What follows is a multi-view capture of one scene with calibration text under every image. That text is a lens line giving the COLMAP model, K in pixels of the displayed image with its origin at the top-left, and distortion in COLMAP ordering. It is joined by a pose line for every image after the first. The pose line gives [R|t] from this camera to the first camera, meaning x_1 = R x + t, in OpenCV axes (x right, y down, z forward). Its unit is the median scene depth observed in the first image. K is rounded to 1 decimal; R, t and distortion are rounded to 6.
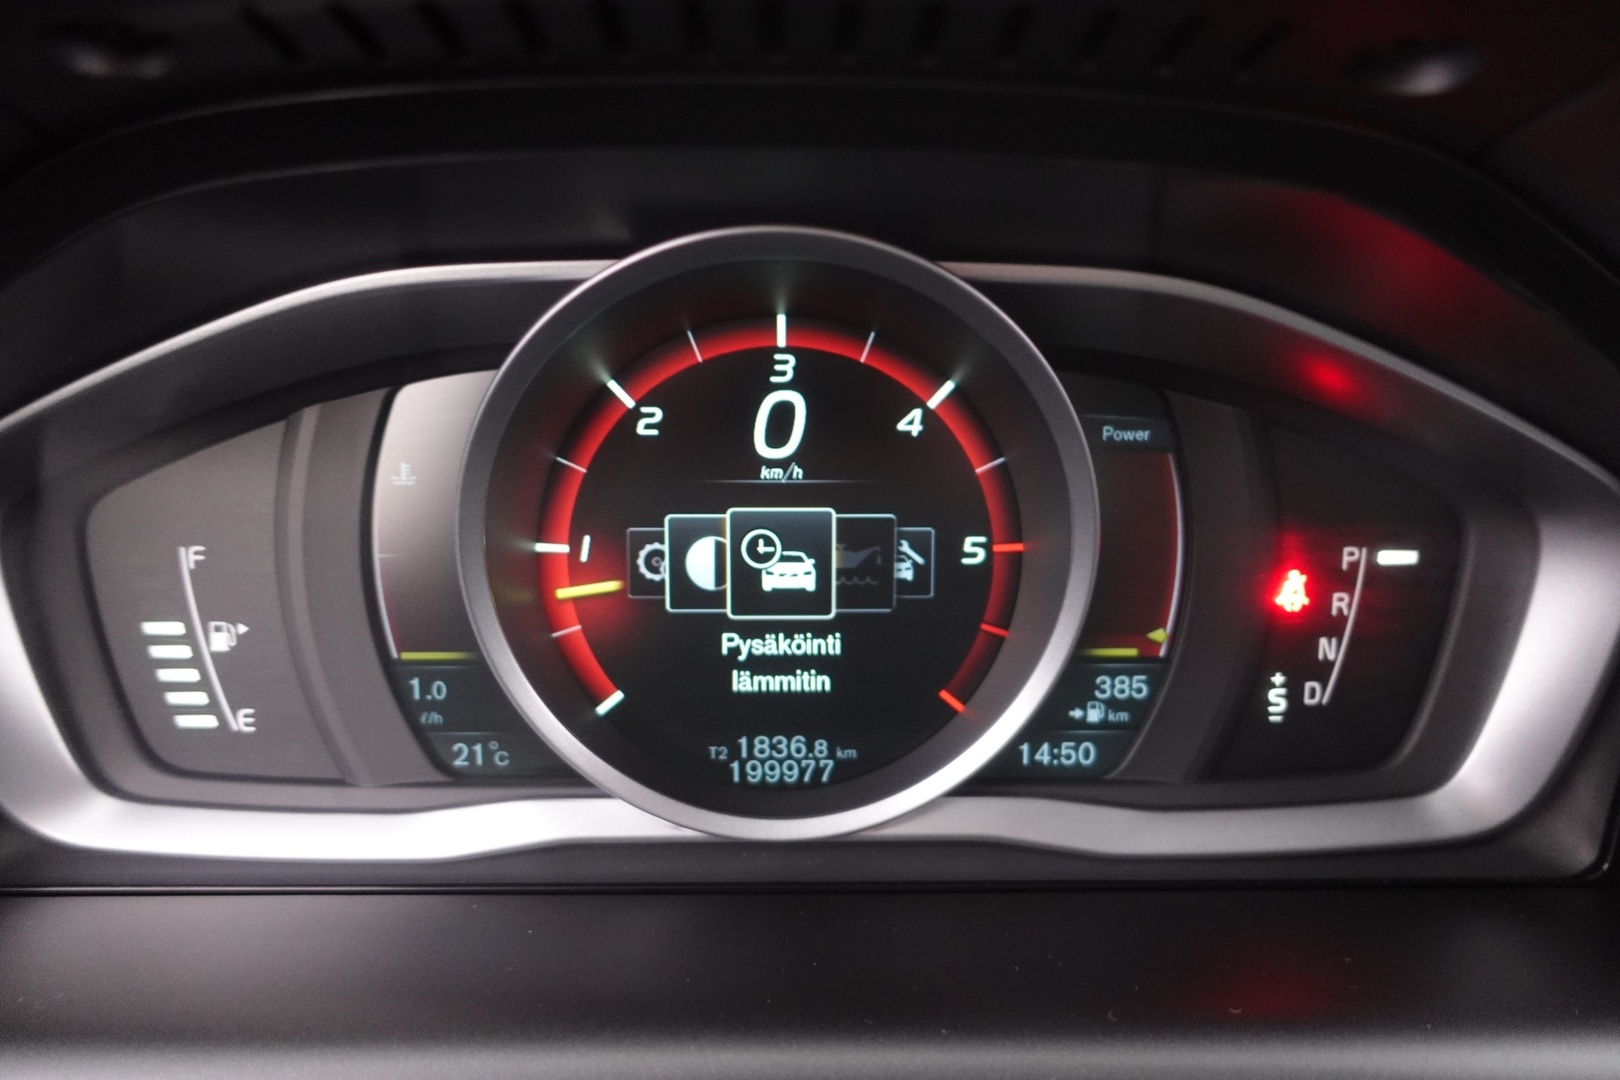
lens RADIAL K [[1106.4, 0, 810.0], [0, 1106.4, 540.0], [0, 0, 1]] dist [-0.004603, 0.007521]
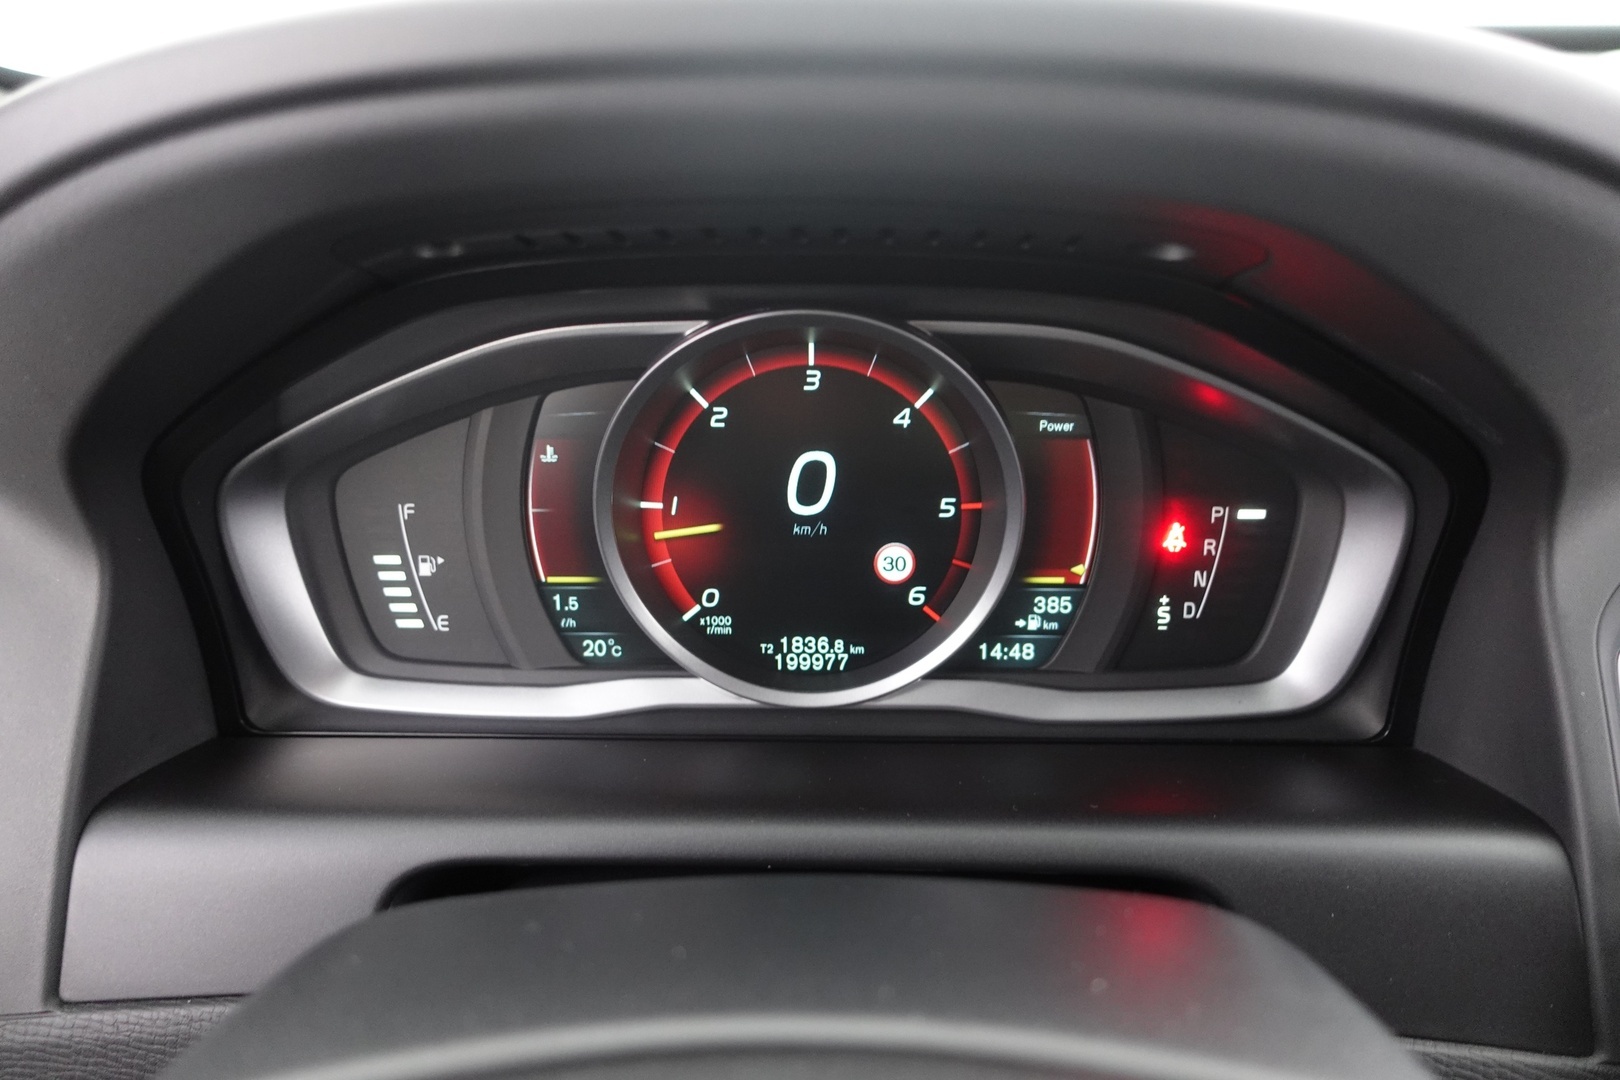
lens RADIAL K [[1114.1, 0, 811.6], [0, 1114.1, 531.6], [0, 0, 1]] dist [0.002502, -0.000517]
pose [[0.999295, 0.004790, -0.037236, 0.027920], [-0.002423, 0.997988, 0.063352, -0.050287], [0.037464, -0.063217, 0.997296, -0.429613]]
